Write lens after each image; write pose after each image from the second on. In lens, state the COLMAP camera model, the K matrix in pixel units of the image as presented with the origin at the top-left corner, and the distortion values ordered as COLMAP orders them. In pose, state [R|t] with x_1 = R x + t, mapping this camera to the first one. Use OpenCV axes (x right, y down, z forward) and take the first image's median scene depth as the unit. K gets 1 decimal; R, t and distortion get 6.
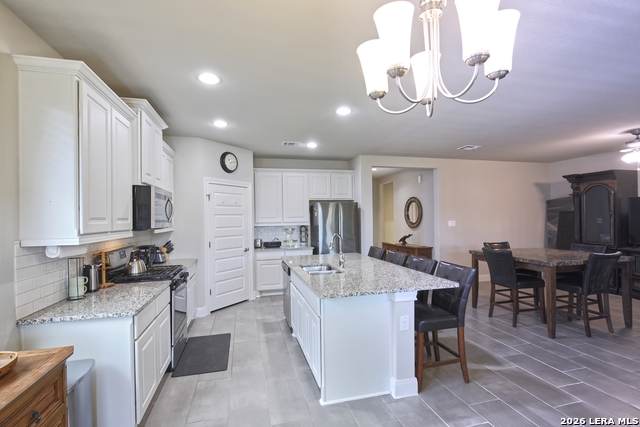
lens RADIAL K [[307.5, 0, 321.5], [0, 307.5, 216.1], [0, 0, 1]] dist [-0.000496, -0.000512]
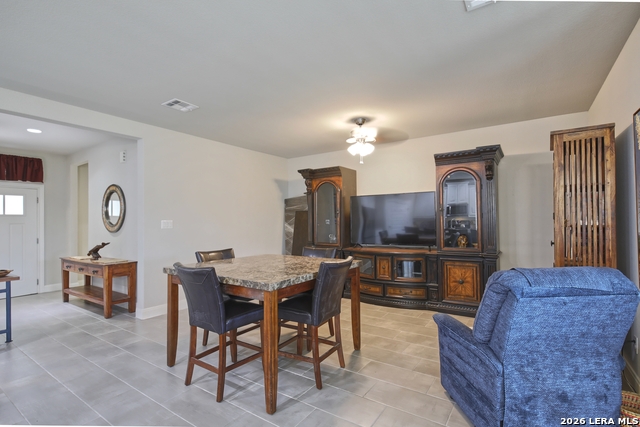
lens RADIAL K [[307.5, 0, 321.5], [0, 307.5, 216.1], [0, 0, 1]] dist [-0.000496, -0.000512]
pose [[0.751156, 0.015936, 0.659932, 0.282905], [-0.002968, 0.999780, -0.020765, 0.023021], [-0.660118, 0.013639, 0.751038, 0.324697]]
